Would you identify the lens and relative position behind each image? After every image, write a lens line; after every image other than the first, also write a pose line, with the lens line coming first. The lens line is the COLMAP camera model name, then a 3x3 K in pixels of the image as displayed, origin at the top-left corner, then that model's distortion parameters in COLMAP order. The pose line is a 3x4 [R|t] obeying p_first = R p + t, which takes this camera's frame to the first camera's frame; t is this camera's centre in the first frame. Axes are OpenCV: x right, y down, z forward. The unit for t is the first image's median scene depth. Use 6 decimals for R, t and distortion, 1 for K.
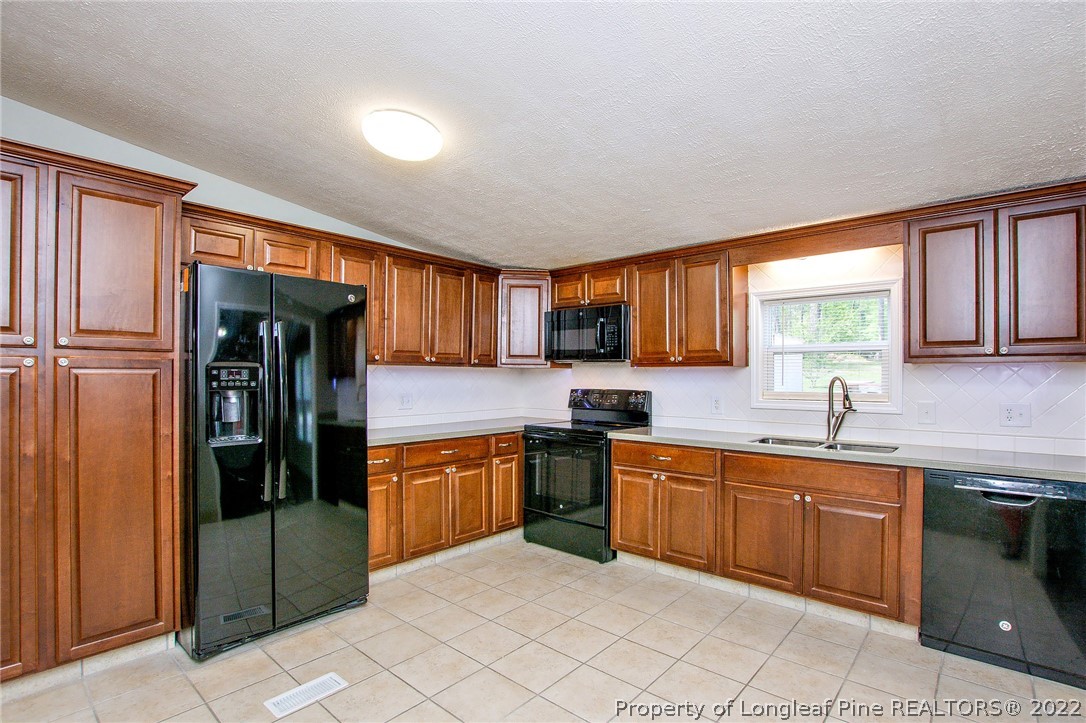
lens RADIAL K [[516.3, 0, 569.3], [0, 516.3, 376.0], [0, 0, 1]] dist [-0.000013, 0.000315]
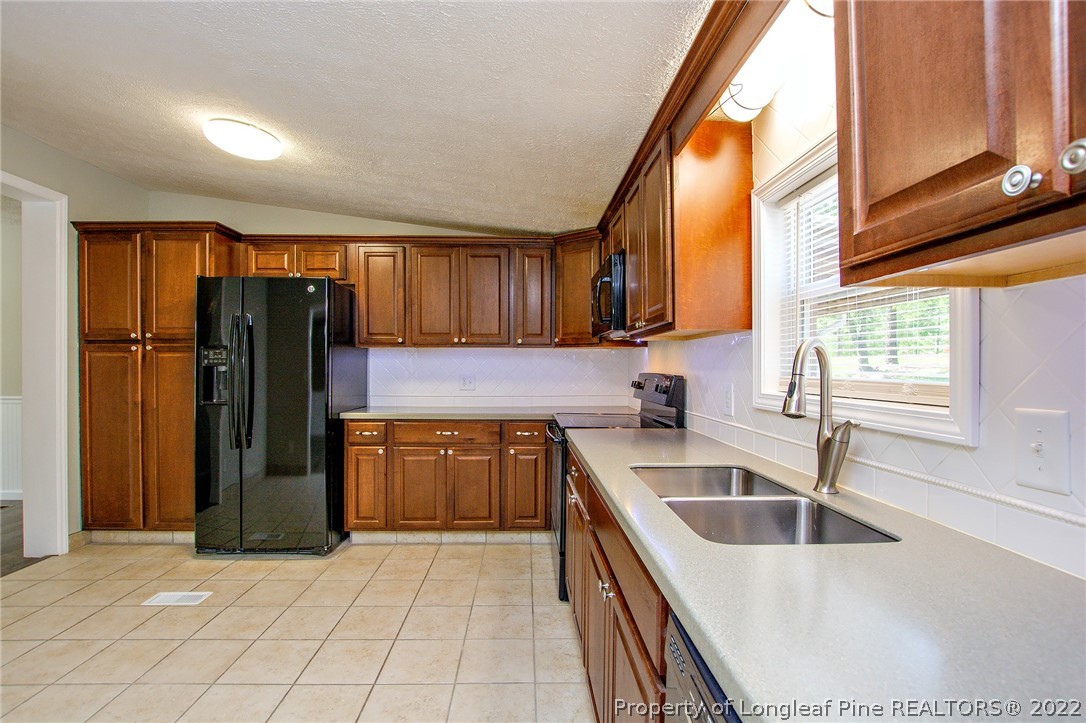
lens RADIAL K [[498.0, 0, 544.5], [0, 498.0, 364.9], [0, 0, 1]] dist [-0.031230, 0.001509]
pose [[0.675961, 0.000136, -0.736937, 0.674968], [-0.000027, 1.000000, 0.000160, 0.018448], [0.736937, -0.000088, 0.675961, 0.564135]]
